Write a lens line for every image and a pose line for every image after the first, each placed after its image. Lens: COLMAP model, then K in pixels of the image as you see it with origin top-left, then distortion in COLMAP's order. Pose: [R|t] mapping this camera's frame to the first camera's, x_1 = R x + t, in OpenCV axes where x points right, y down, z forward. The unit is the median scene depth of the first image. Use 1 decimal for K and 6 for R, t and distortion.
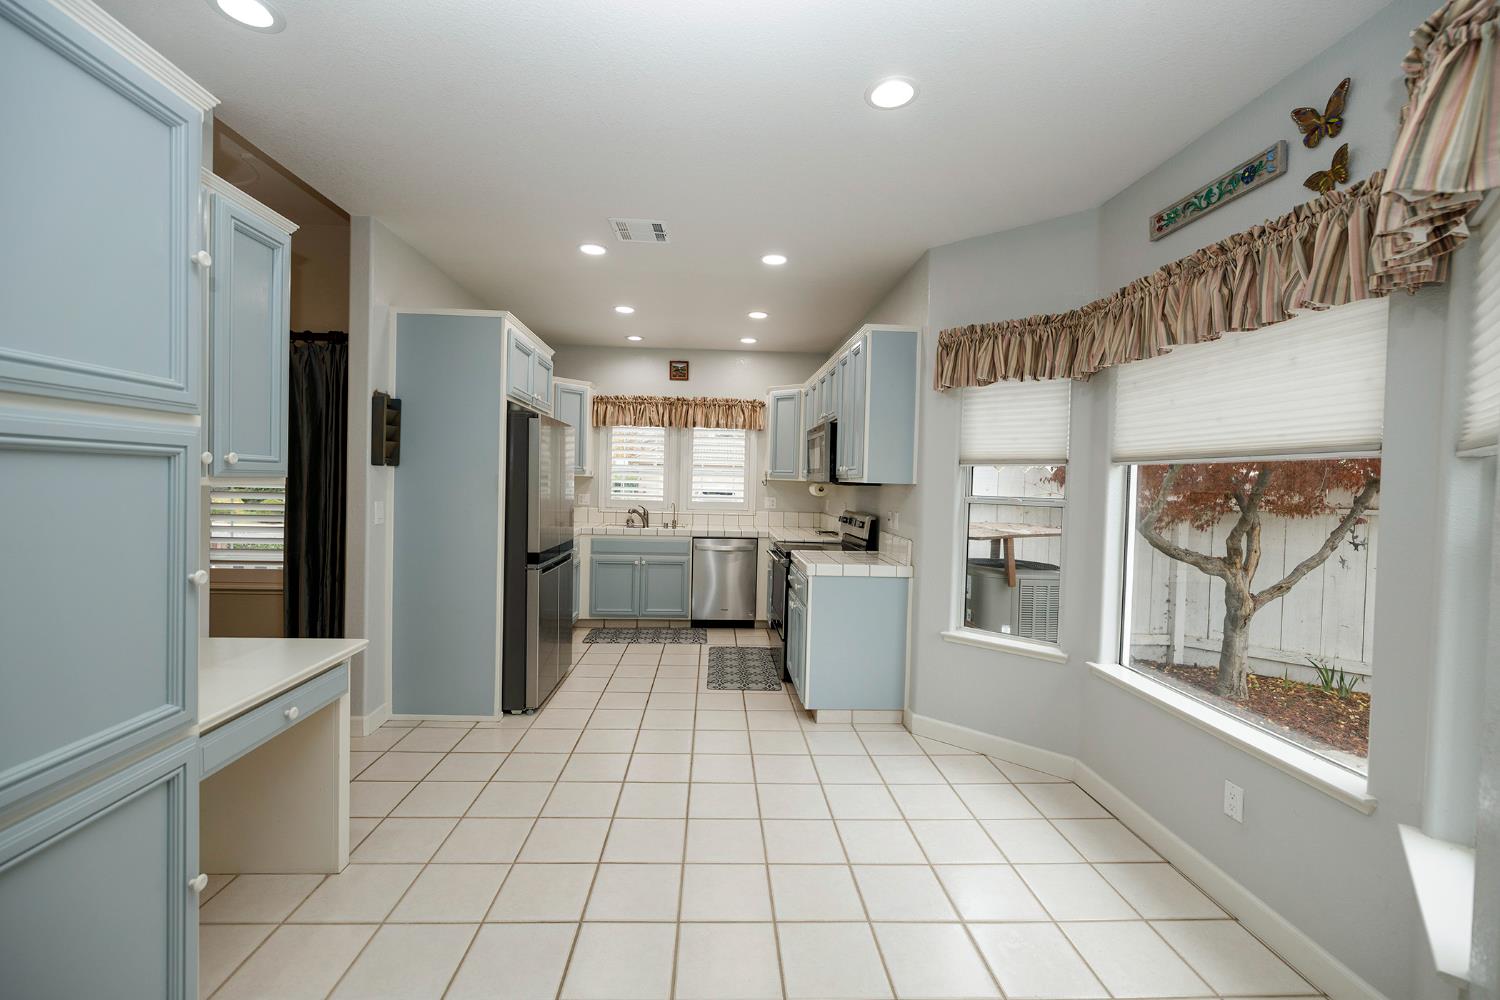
lens RADIAL K [[649.6, 0, 746.0], [0, 649.6, 495.3], [0, 0, 1]] dist [0.000138, 0.000007]
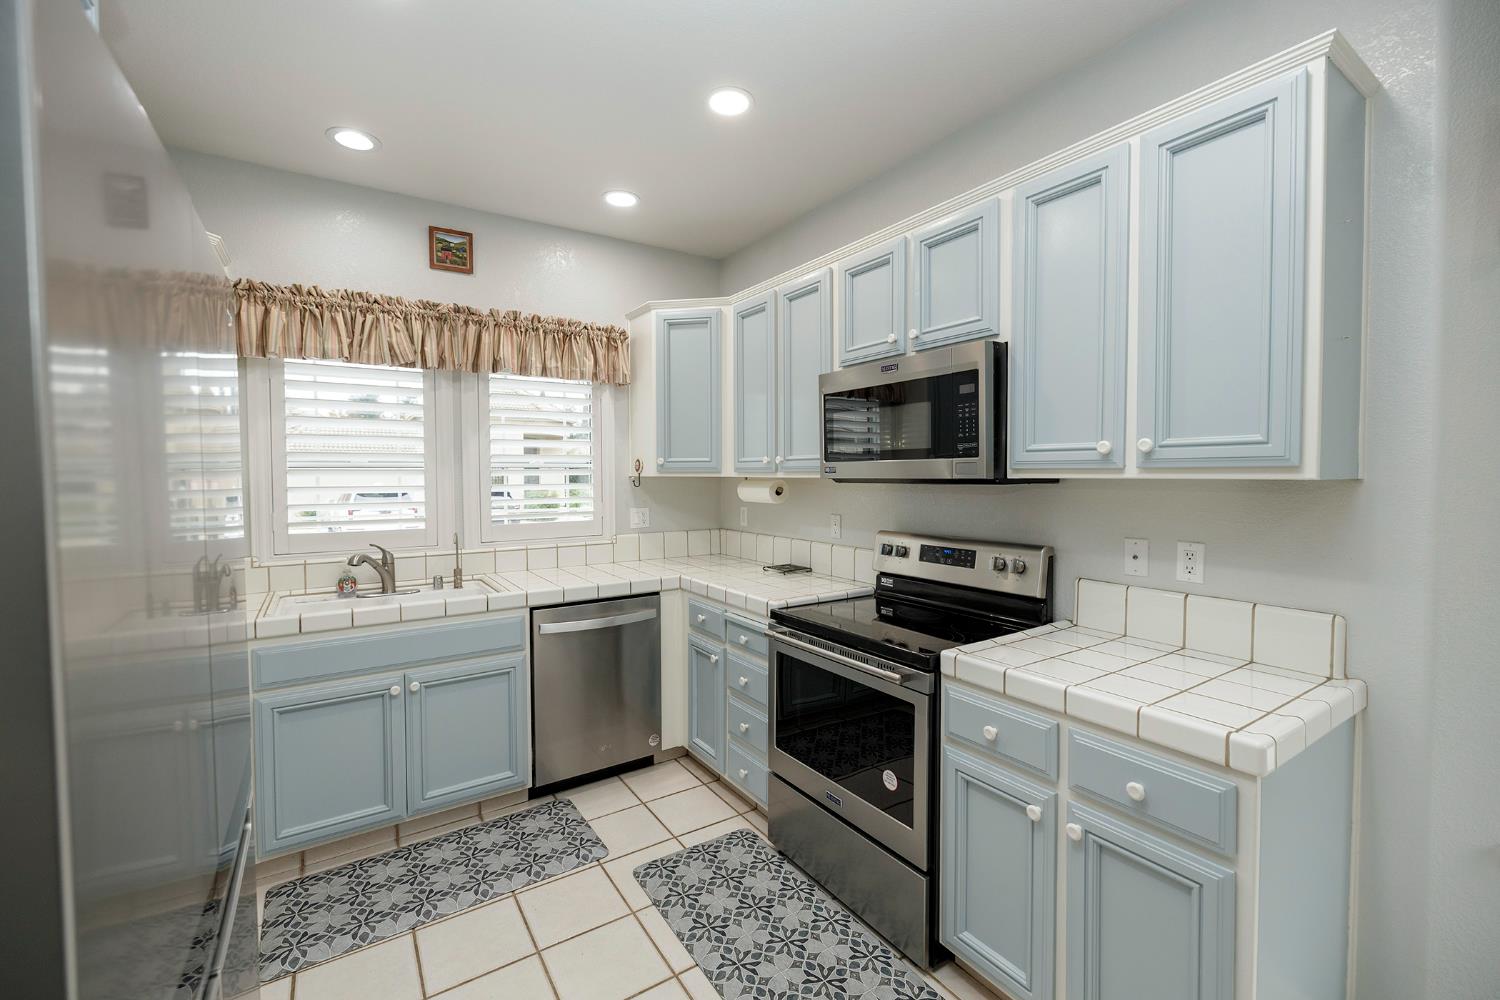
lens RADIAL K [[627.2, 0, 745.0], [0, 627.2, 495.6], [0, 0, 1]] dist [-0.000978, -0.000091]
pose [[0.862686, -0.047254, 0.503527, -0.158393], [0.037930, 0.998867, 0.028755, -0.020071], [-0.504315, -0.005708, 0.863501, 0.506494]]
